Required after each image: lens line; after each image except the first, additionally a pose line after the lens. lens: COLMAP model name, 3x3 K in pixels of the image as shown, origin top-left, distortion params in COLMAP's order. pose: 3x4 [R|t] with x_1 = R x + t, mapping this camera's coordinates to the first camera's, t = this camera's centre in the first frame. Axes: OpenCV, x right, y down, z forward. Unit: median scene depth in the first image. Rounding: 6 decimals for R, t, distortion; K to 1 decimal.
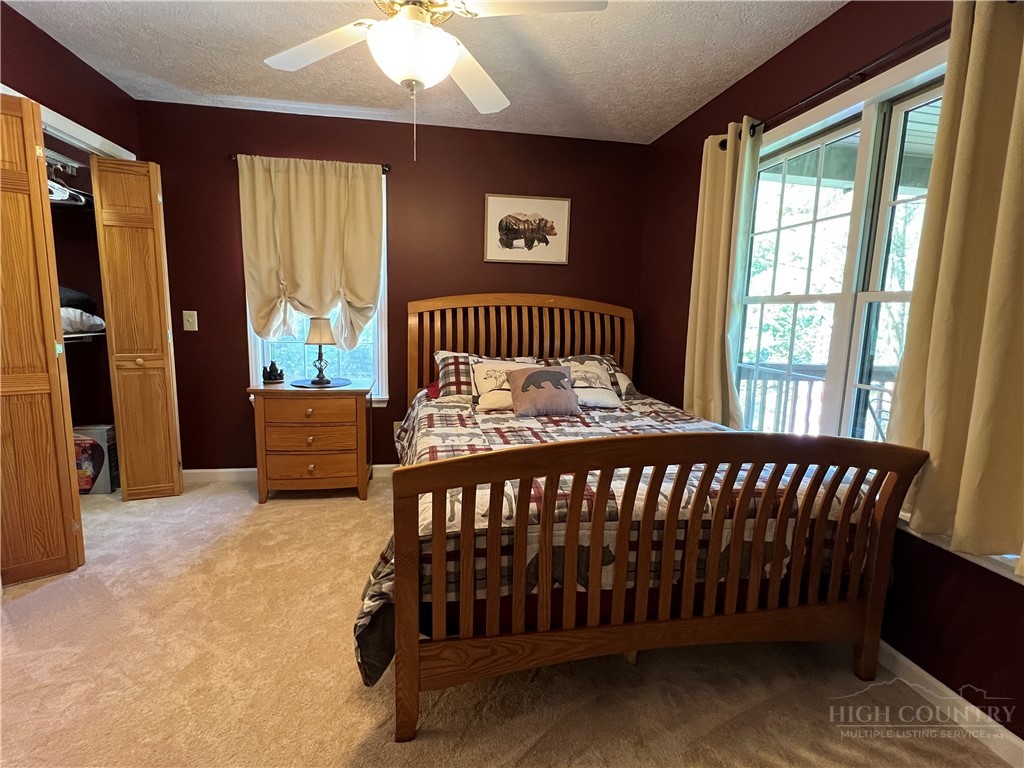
lens RADIAL K [[495.2, 0, 504.2], [0, 495.2, 383.8], [0, 0, 1]] dist [-0.006899, 0.001161]
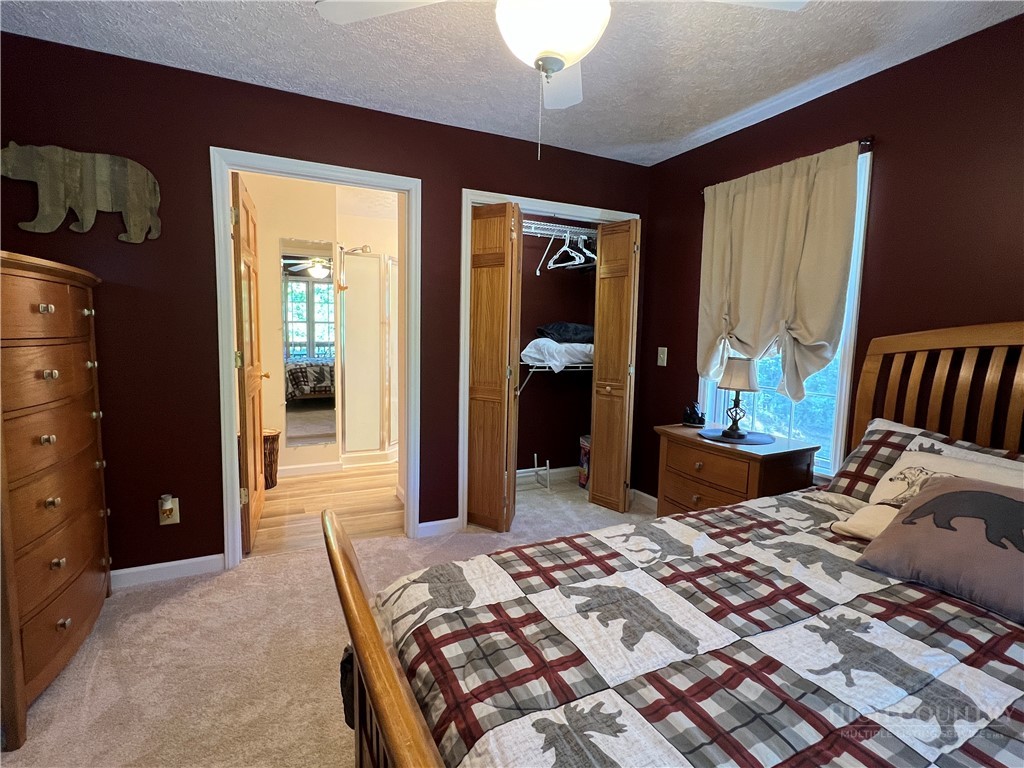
lens RADIAL K [[495.2, 0, 511.9], [0, 495.2, 383.2], [0, 0, 1]] dist [-0.006899, 0.001161]
pose [[0.290654, 0.077137, -0.953714, 0.297750], [-0.154398, 0.987464, 0.032813, -0.058241], [0.944289, 0.137714, 0.298920, 0.396856]]
